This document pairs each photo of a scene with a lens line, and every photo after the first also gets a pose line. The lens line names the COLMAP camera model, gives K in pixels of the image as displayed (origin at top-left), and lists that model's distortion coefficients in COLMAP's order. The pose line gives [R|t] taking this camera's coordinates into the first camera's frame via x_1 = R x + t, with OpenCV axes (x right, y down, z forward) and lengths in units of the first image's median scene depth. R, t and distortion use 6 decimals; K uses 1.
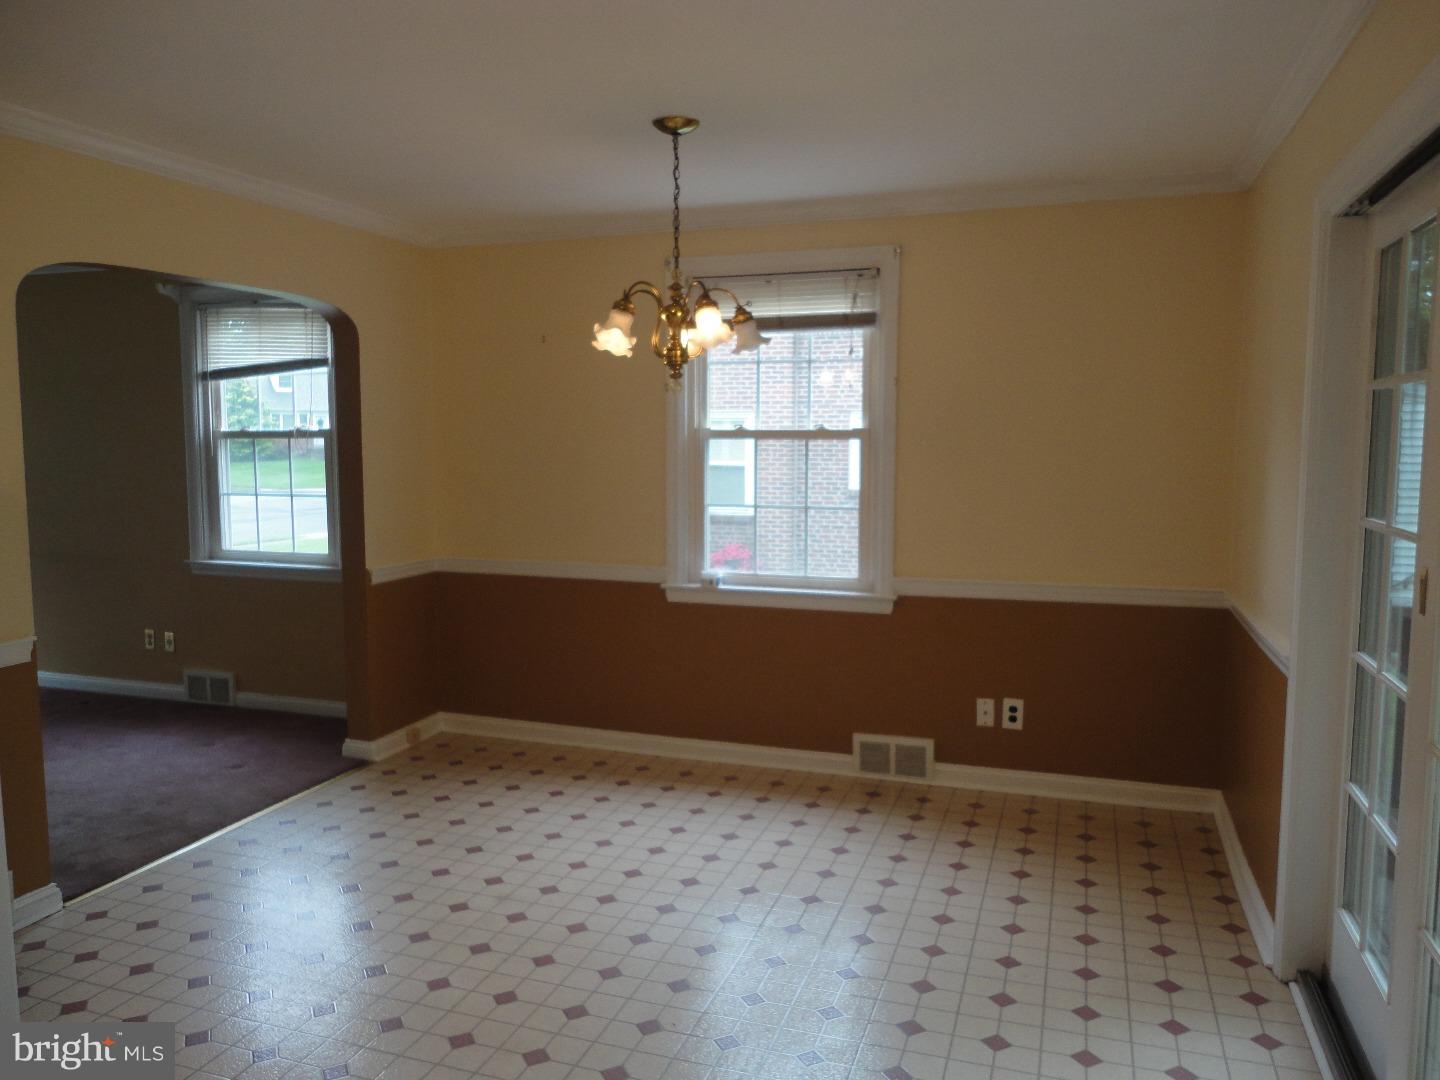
lens RADIAL K [[1046.7, 0, 723.0], [0, 1046.7, 533.4], [0, 0, 1]] dist [-0.007087, -0.001638]
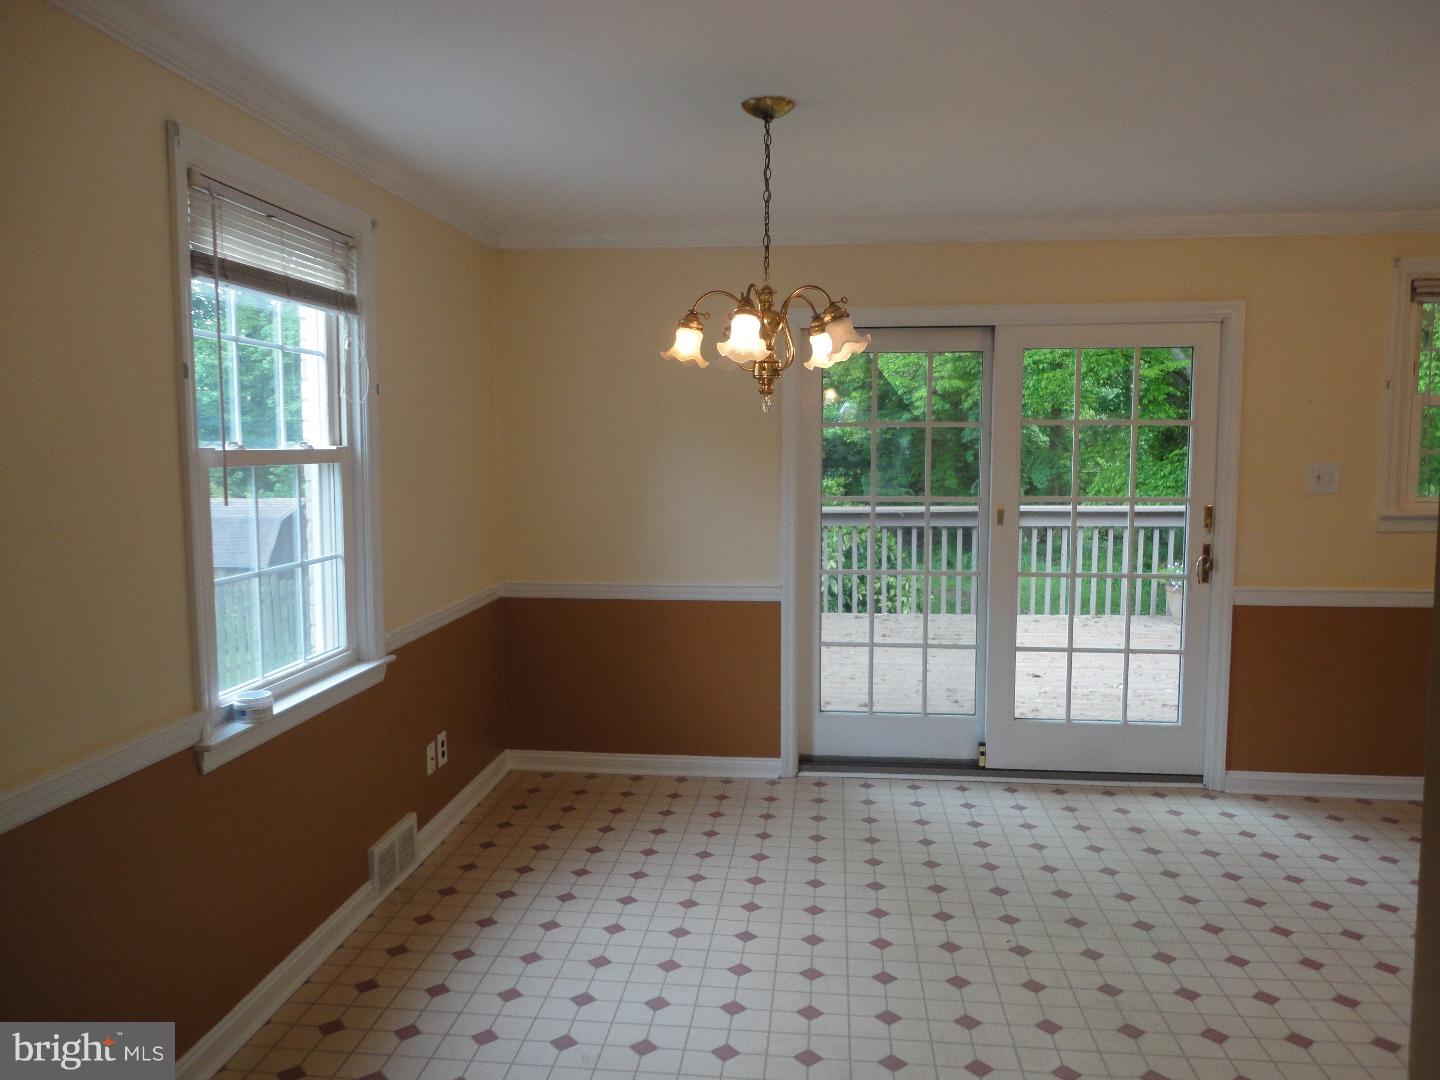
lens RADIAL K [[1046.7, 0, 723.0], [0, 1046.7, 533.4], [0, 0, 1]] dist [-0.007087, -0.001638]
pose [[-0.221494, -0.083403, 0.971589, -0.744038], [0.097200, 0.989486, 0.107098, -0.105105], [-0.970305, 0.118160, -0.211058, 1.022128]]
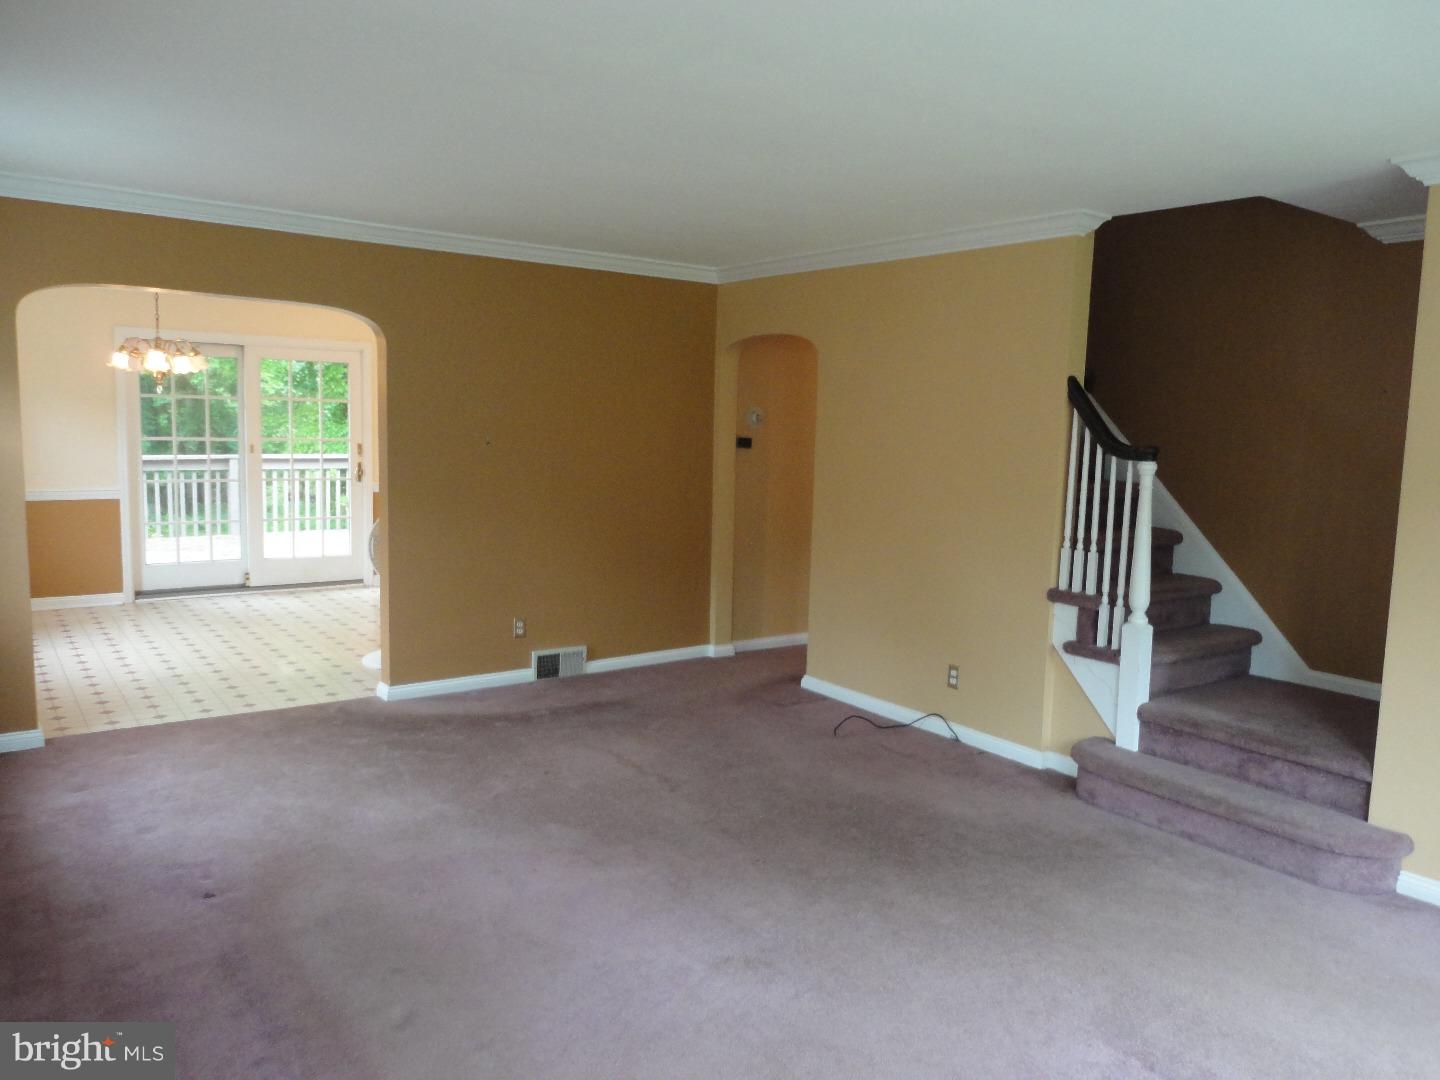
lens RADIAL K [[1046.7, 0, 723.0], [0, 1046.7, 533.4], [0, 0, 1]] dist [-0.007087, -0.001638]
pose [[-0.821241, -0.082204, 0.564629, -1.702847], [0.030064, 0.981959, 0.186690, -0.172278], [-0.569789, 0.170293, -0.803953, 1.678401]]
